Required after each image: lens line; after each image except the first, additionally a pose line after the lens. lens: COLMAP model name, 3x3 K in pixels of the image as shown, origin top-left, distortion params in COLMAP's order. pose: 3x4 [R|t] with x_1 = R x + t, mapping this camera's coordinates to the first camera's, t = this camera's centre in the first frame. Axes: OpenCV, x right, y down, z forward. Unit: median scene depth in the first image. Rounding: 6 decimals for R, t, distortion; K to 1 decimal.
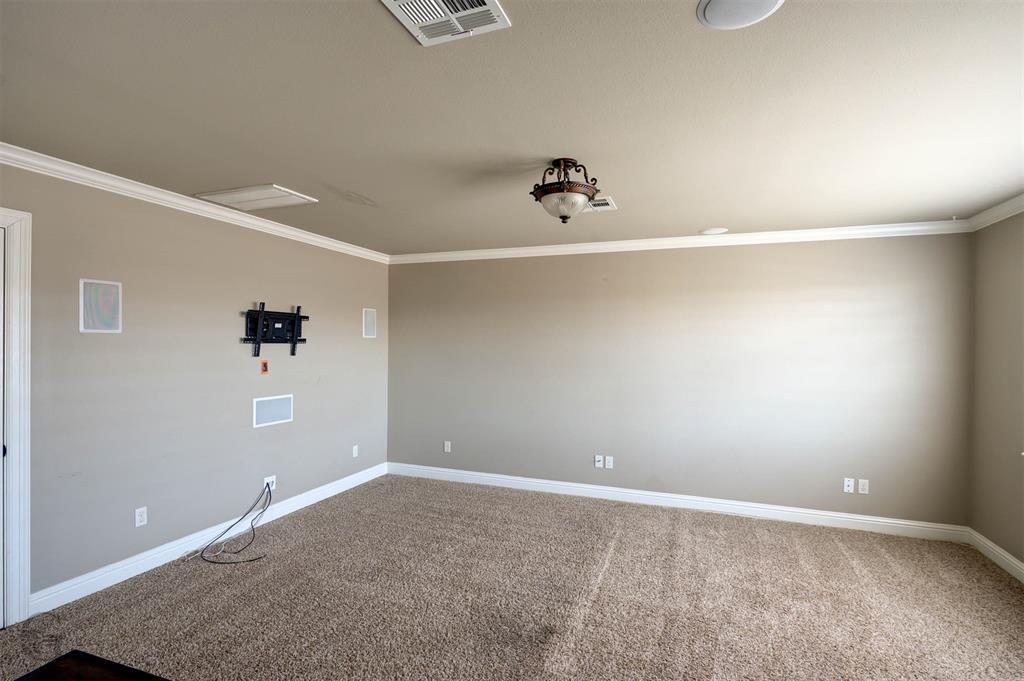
lens RADIAL K [[491.9, 0, 515.8], [0, 491.9, 339.0], [0, 0, 1]] dist [0.000893, -0.000471]
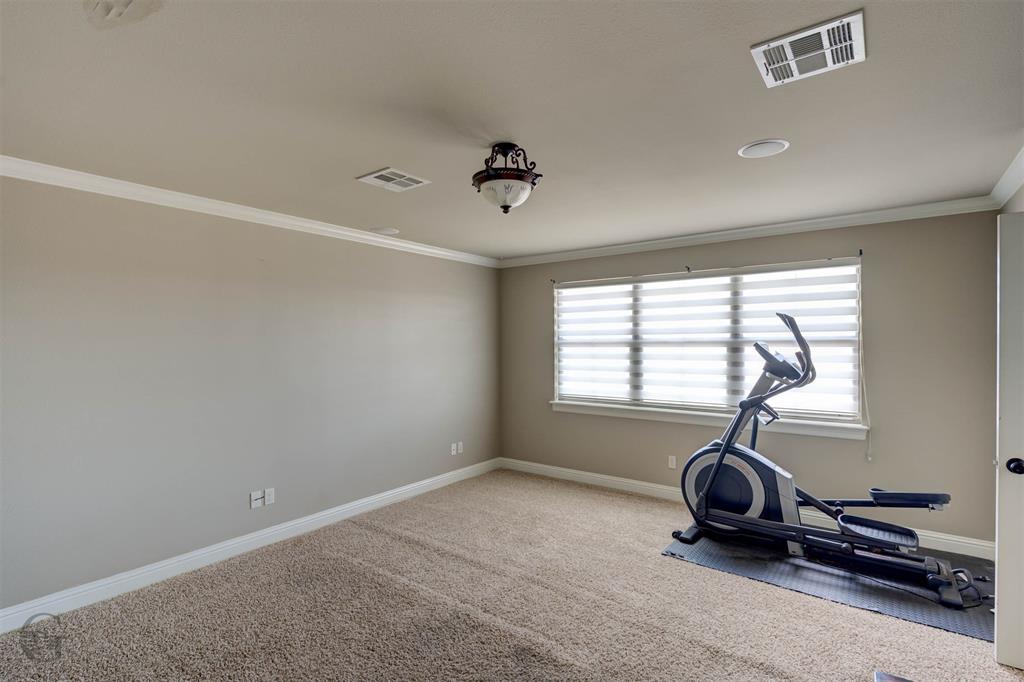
lens RADIAL K [[491.9, 0, 517.1], [0, 491.9, 344.5], [0, 0, 1]] dist [0.000893, -0.000471]
pose [[0.265619, -0.015606, 0.963952, -0.545364], [-0.003204, 0.999849, 0.017070, -0.004361], [-0.964073, -0.007623, 0.265529, 0.503107]]
